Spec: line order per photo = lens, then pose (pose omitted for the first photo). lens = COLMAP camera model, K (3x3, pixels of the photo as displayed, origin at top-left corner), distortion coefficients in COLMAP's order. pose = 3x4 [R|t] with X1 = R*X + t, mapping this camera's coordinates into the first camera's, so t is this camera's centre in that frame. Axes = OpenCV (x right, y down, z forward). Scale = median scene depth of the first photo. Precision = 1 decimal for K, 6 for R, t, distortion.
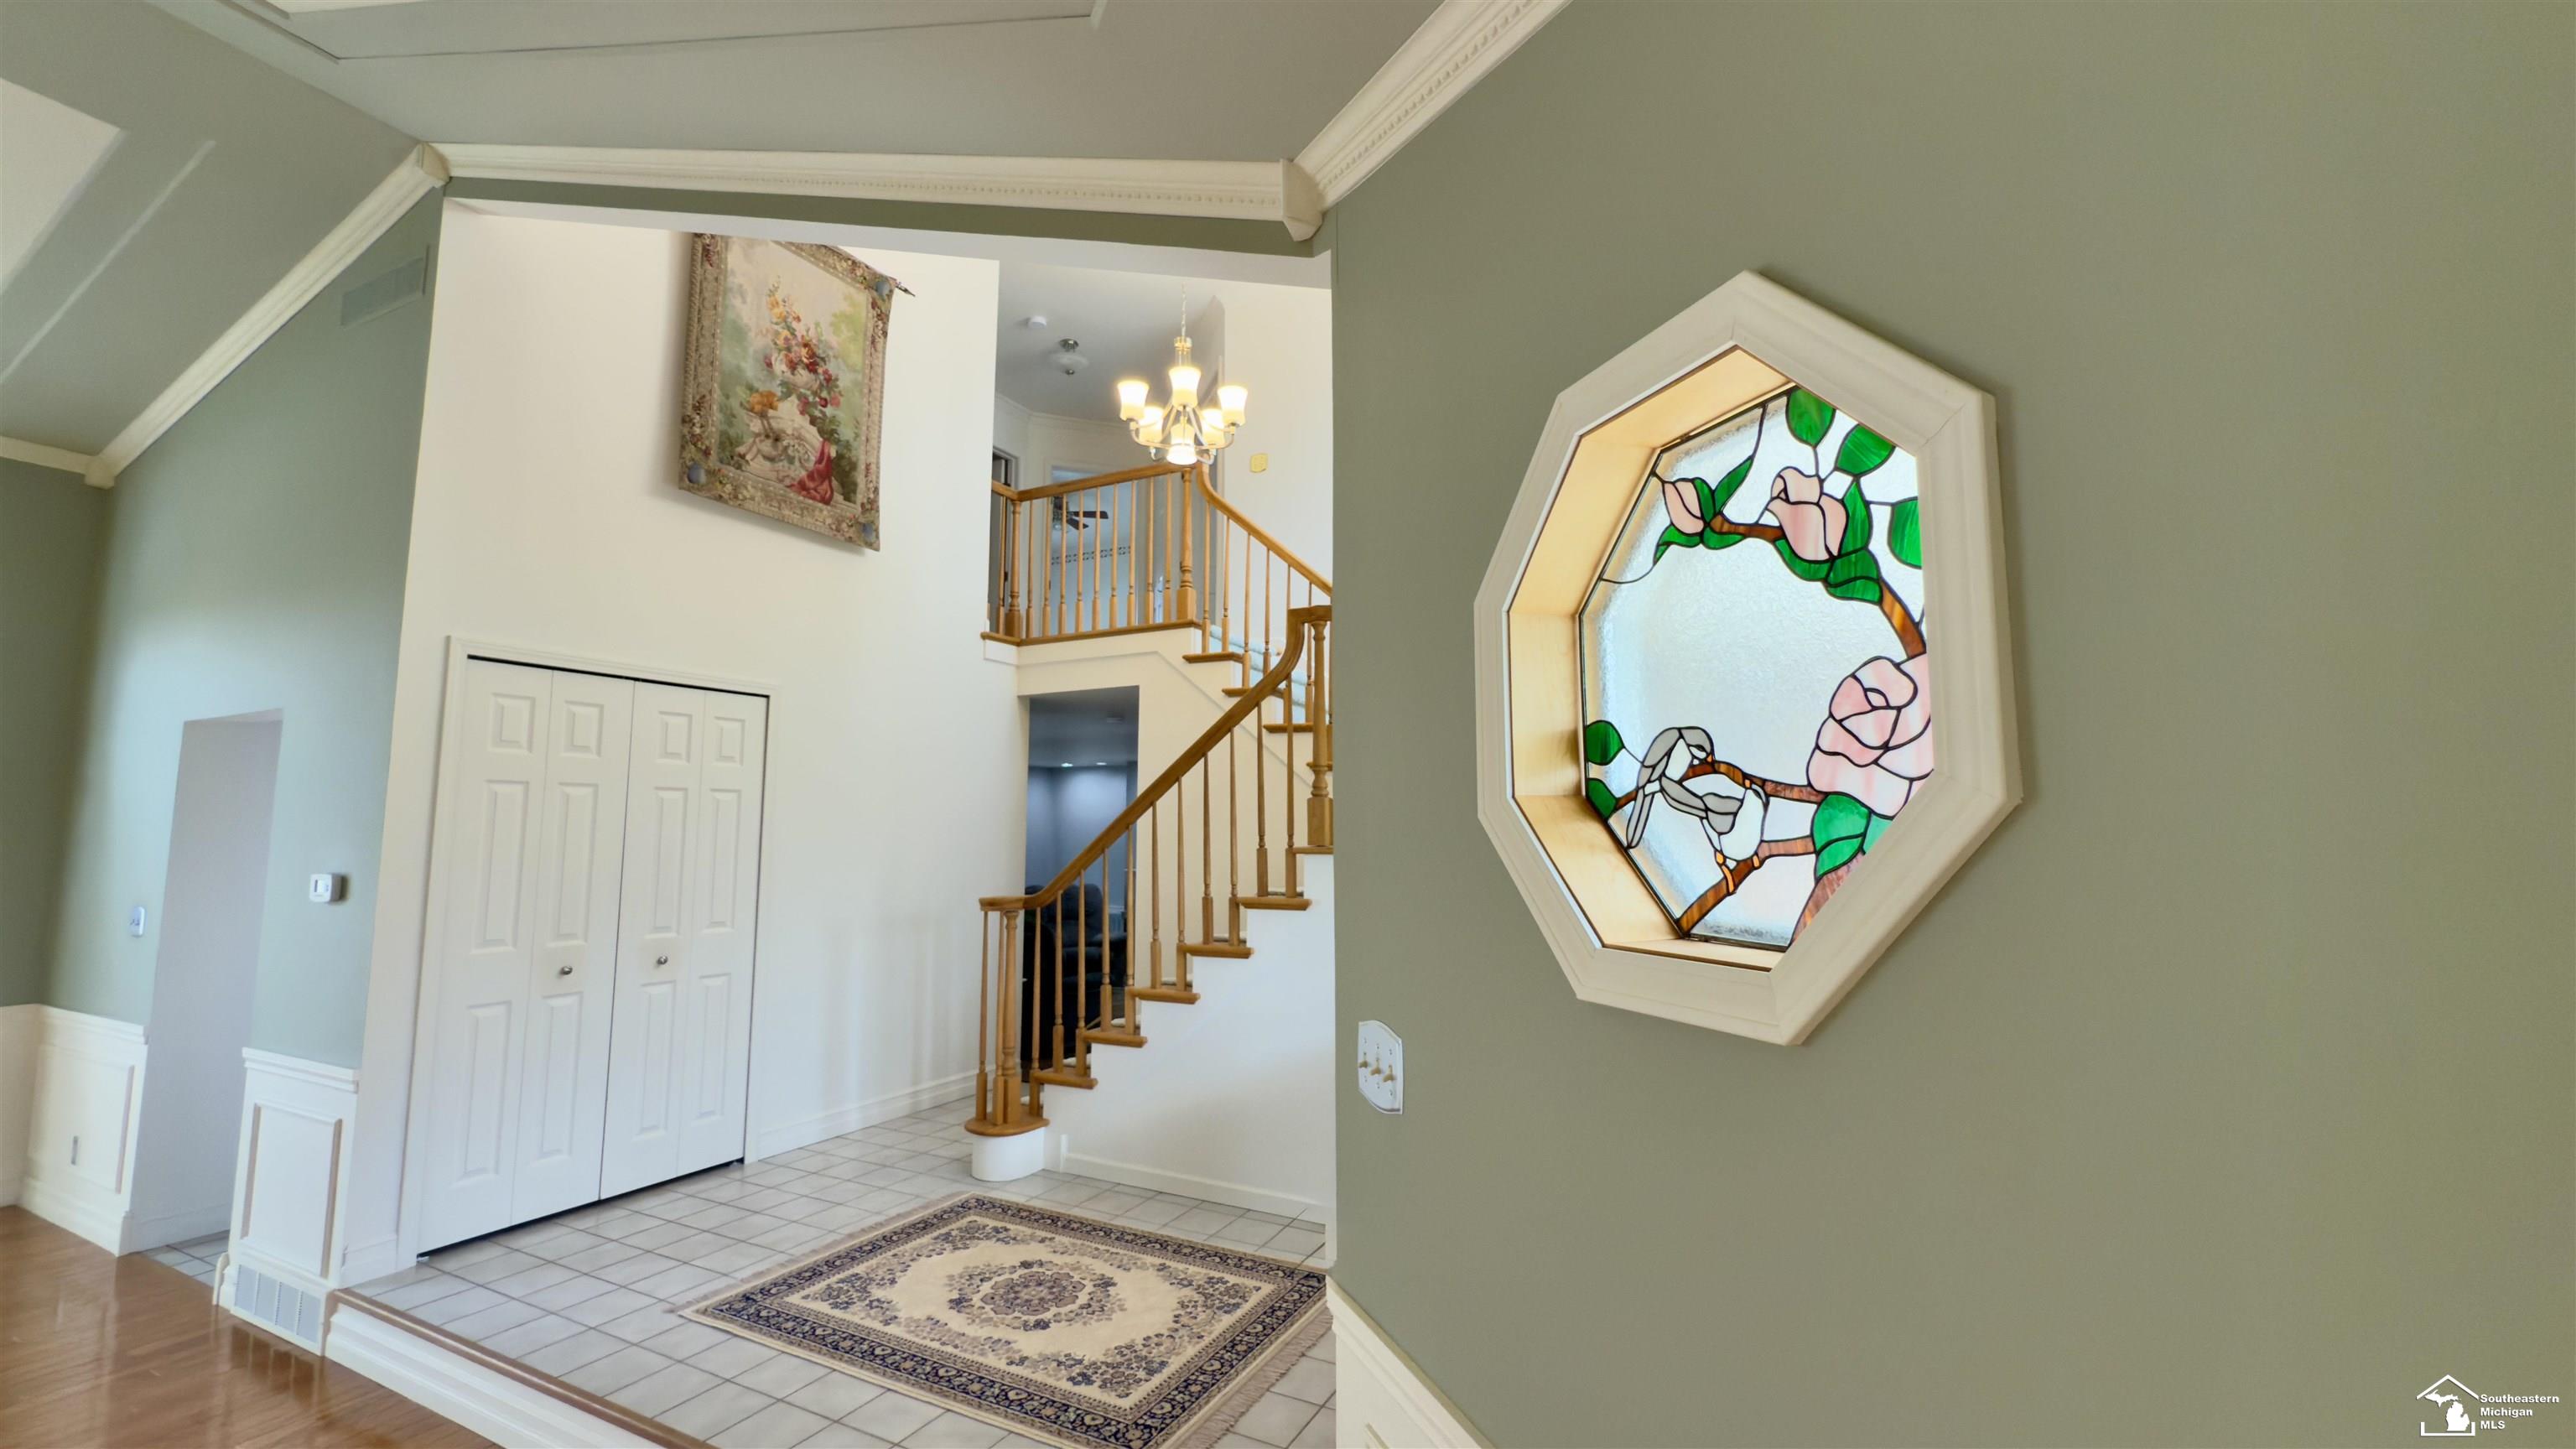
lens RADIAL K [[1029.6, 0, 1280.7], [0, 1029.6, 729.0], [0, 0, 1]] dist [0.008912, -0.000100]
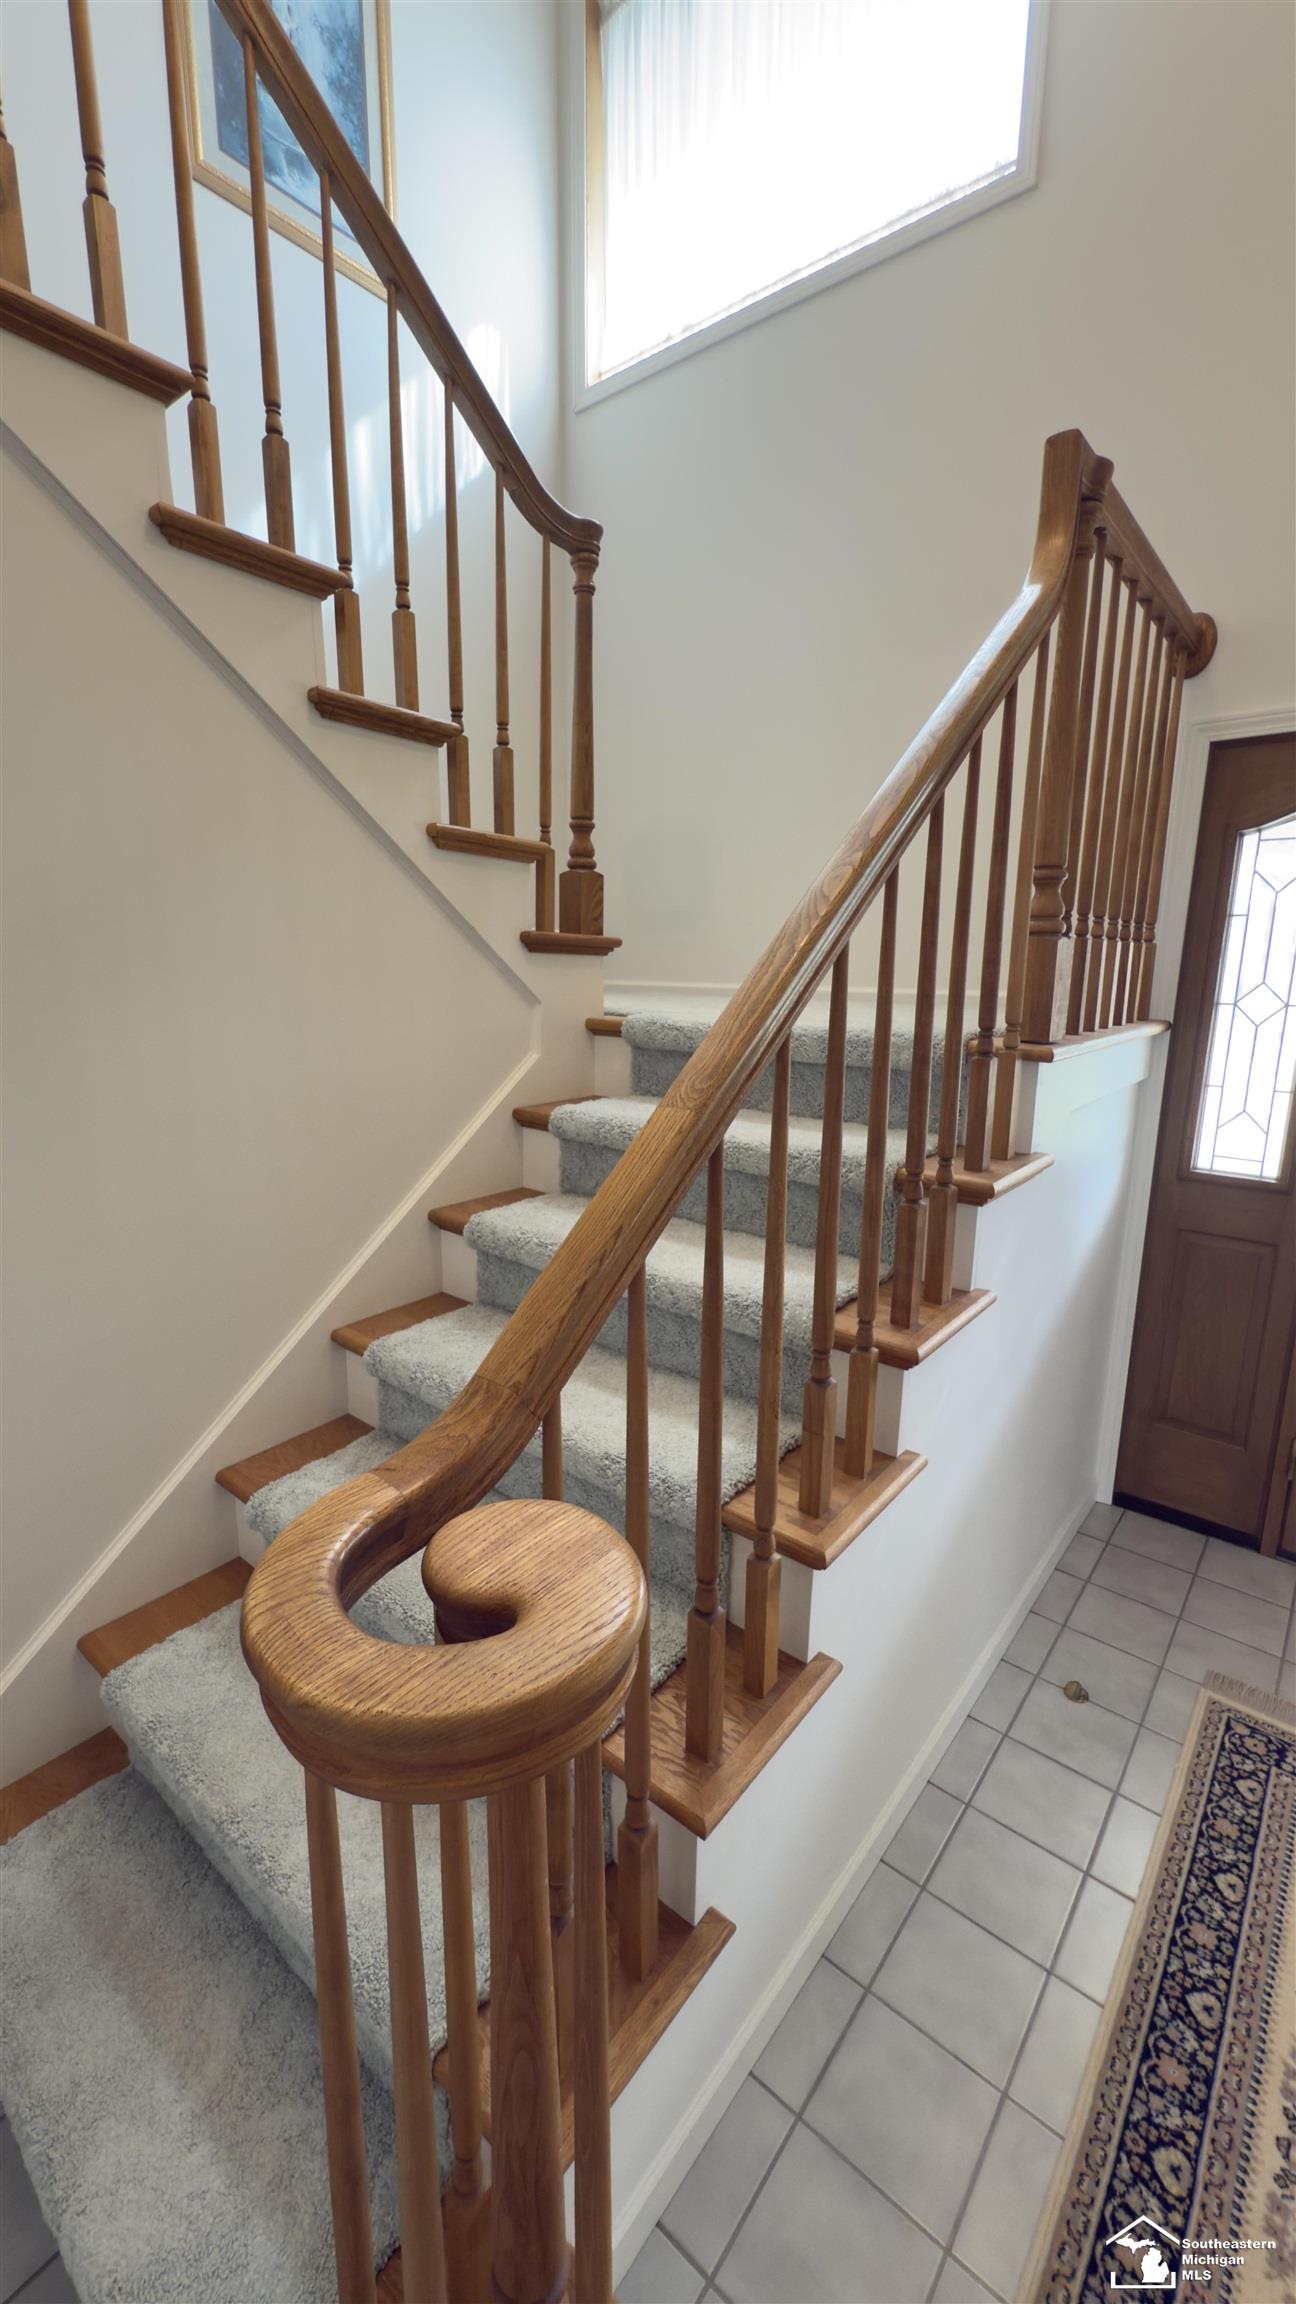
lens RADIAL K [[920.9, 0, 643.3], [0, 920.9, 1147.6], [0, 0, 1]] dist [0.008912, -0.000100]
pose [[0.192727, -0.190787, 0.962526, -0.536564], [-0.110694, 0.970427, 0.214517, 0.114997], [-0.974989, -0.147889, 0.165909, 1.389466]]
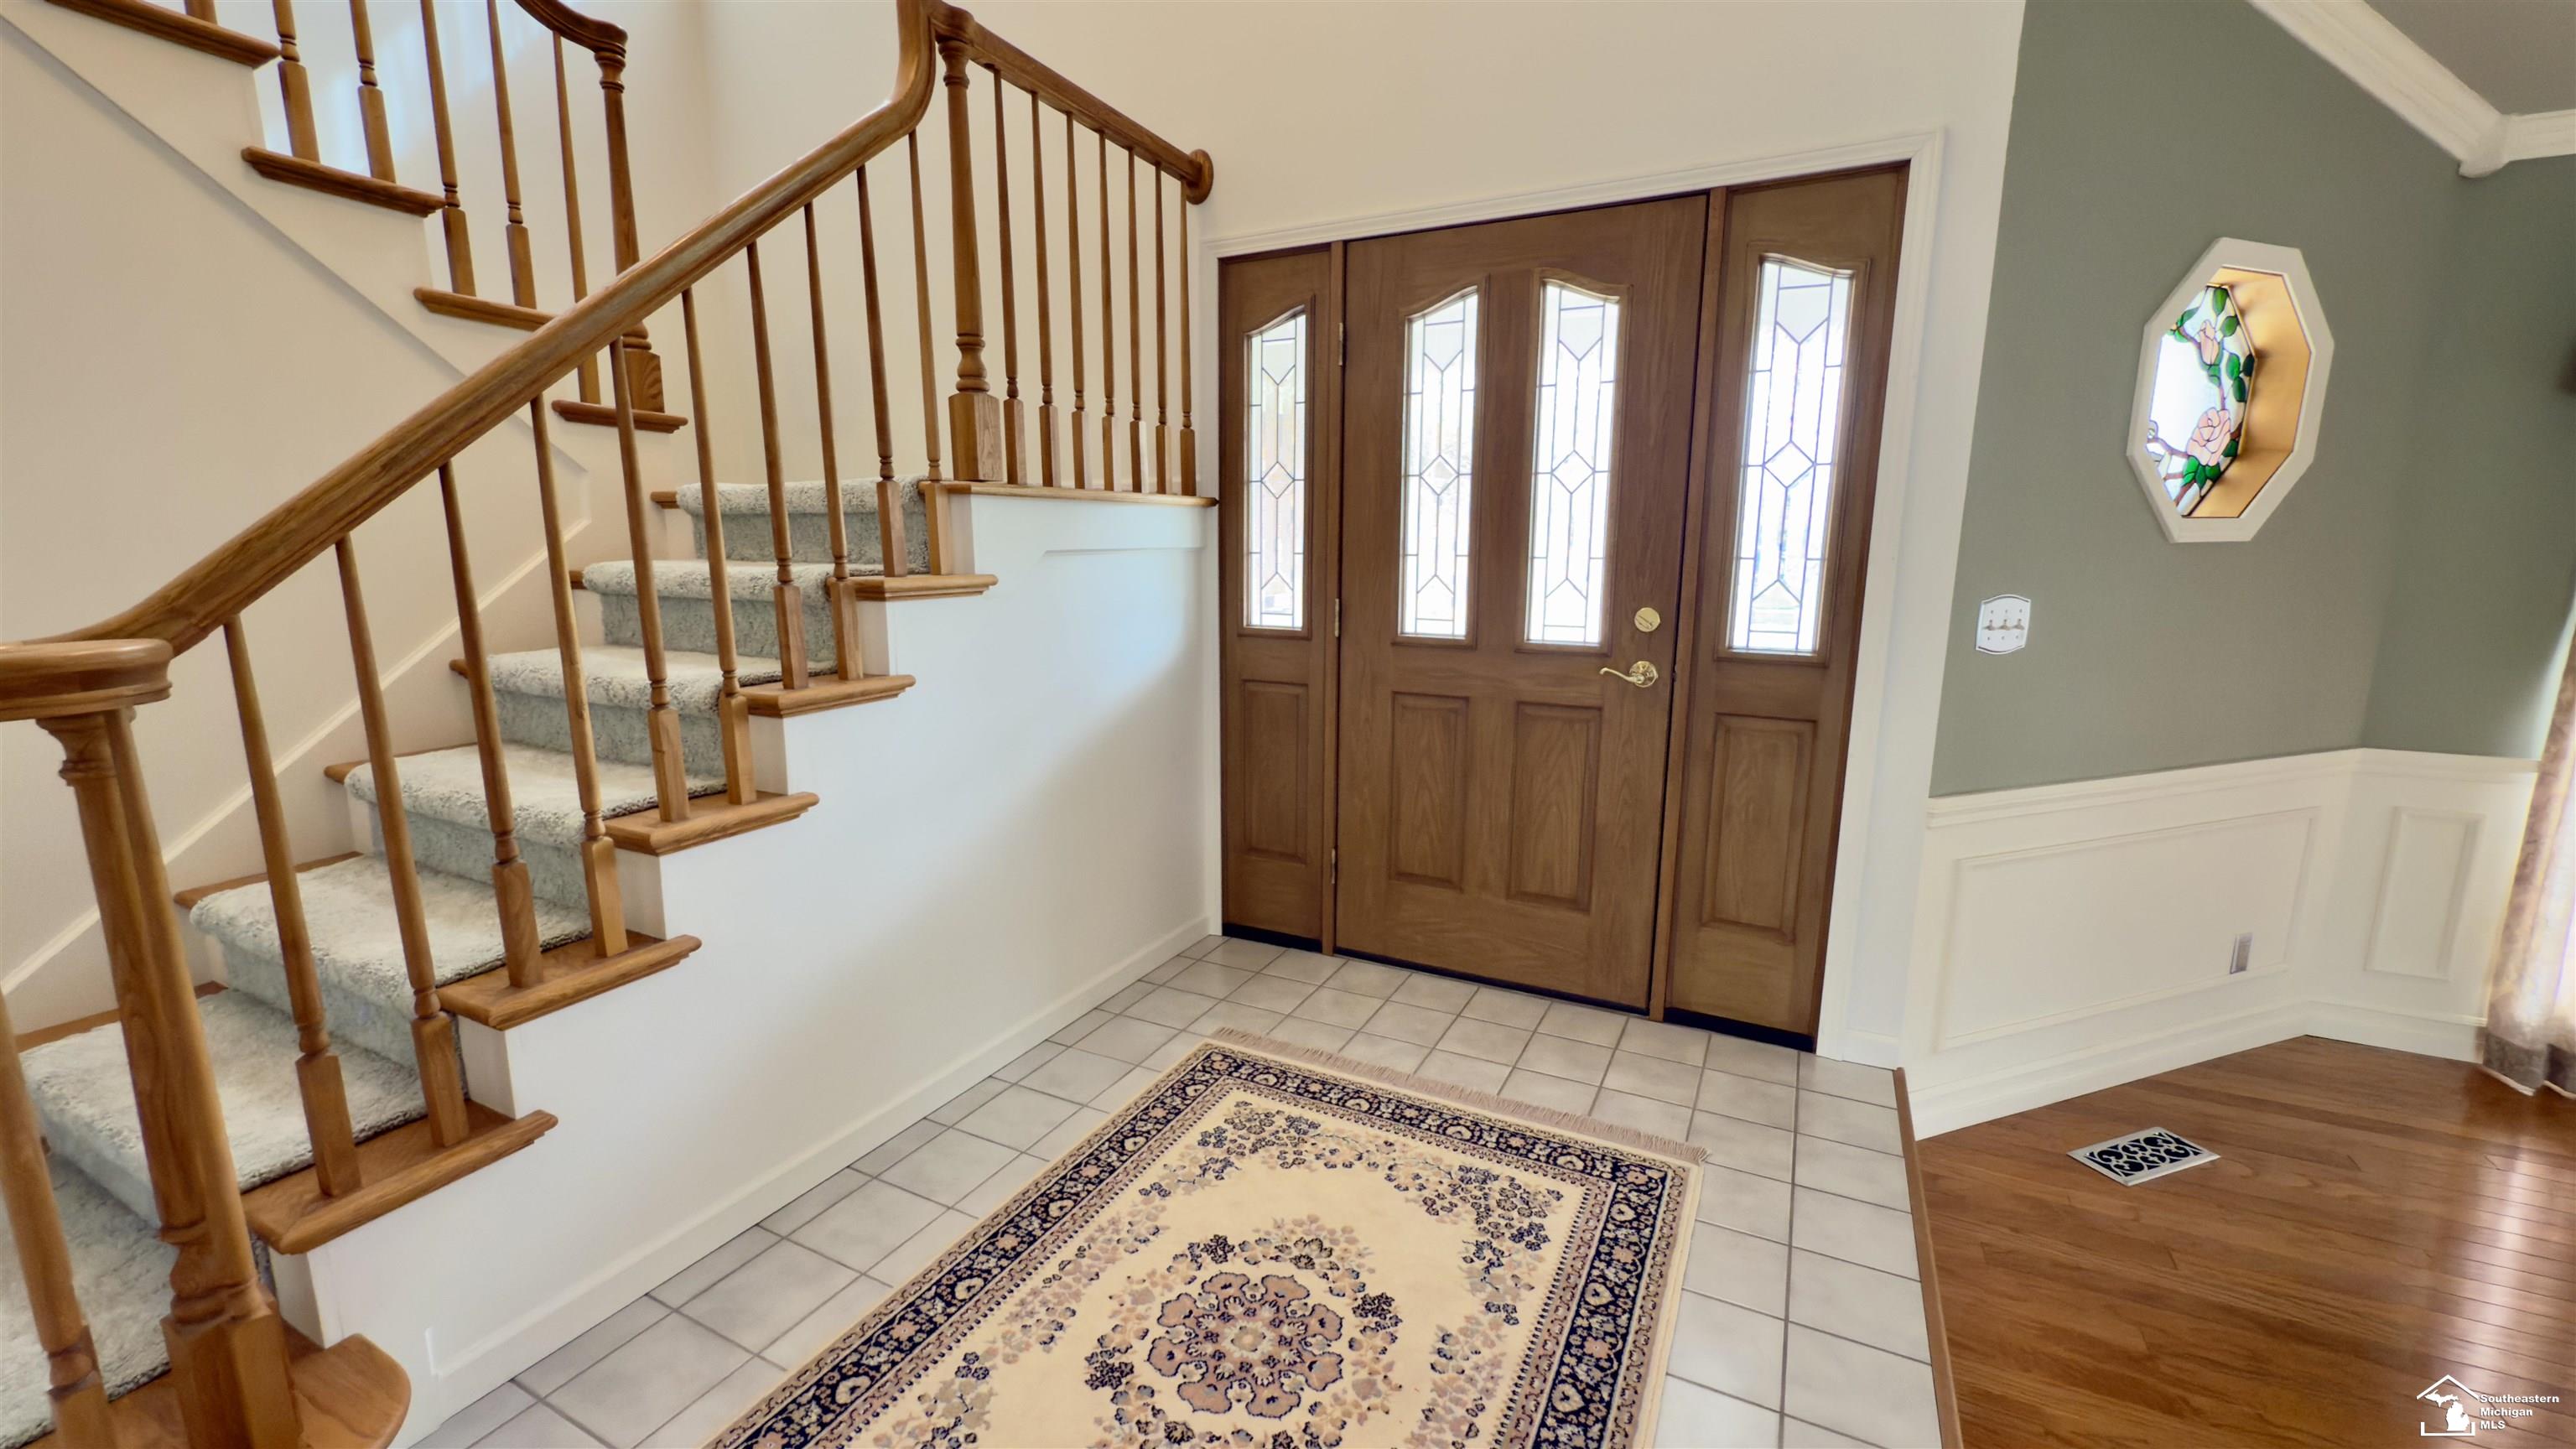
lens RADIAL K [[1029.6, 0, 1278.1], [0, 1029.6, 729.2], [0, 0, 1]] dist [0.008912, -0.000100]
pose [[-0.003638, -0.175465, 0.984479, -0.705800], [-0.101621, 0.979454, 0.174194, 0.167034], [-0.994817, -0.099410, -0.021394, 1.055443]]
